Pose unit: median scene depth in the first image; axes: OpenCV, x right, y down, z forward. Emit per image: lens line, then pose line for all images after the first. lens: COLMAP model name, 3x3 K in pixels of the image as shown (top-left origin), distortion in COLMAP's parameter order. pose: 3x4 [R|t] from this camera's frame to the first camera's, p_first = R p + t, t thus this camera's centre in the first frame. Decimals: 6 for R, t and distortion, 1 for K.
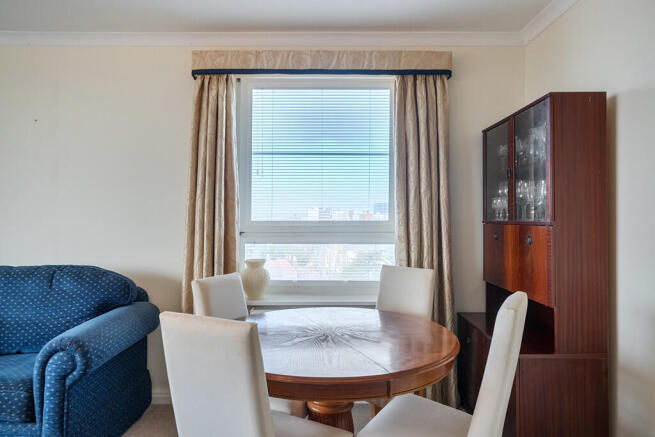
lens RADIAL K [[433.9, 0, 323.0], [0, 433.9, 216.8], [0, 0, 1]] dist [-0.002581, -0.000332]
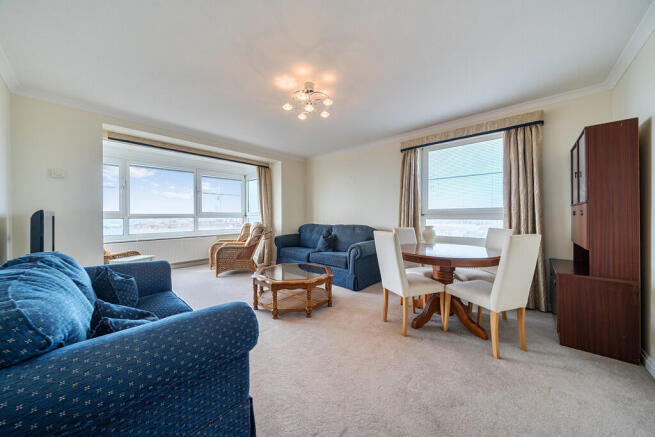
lens RADIAL K [[223.4, 0, 323.8], [0, 223.4, 215.9], [0, 0, 1]] dist [-0.008457, -0.000071]
pose [[0.740141, -0.006290, -0.672422, 0.238755], [0.005680, 0.999979, -0.003102, 0.048913], [0.672428, -0.001523, 0.740161, -0.264965]]
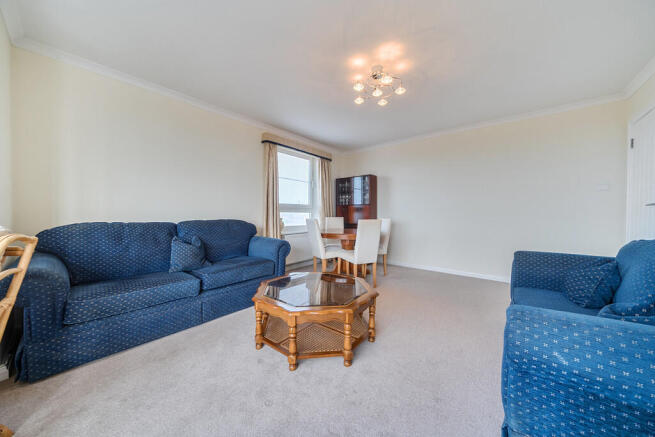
lens RADIAL K [[223.4, 0, 322.7], [0, 223.4, 214.9], [0, 0, 1]] dist [-0.008457, -0.000071]
pose [[0.651133, -0.005753, 0.758942, -1.043874], [-0.003269, 0.999941, 0.010384, 0.068284], [-0.758956, -0.009242, 0.651076, -0.063026]]
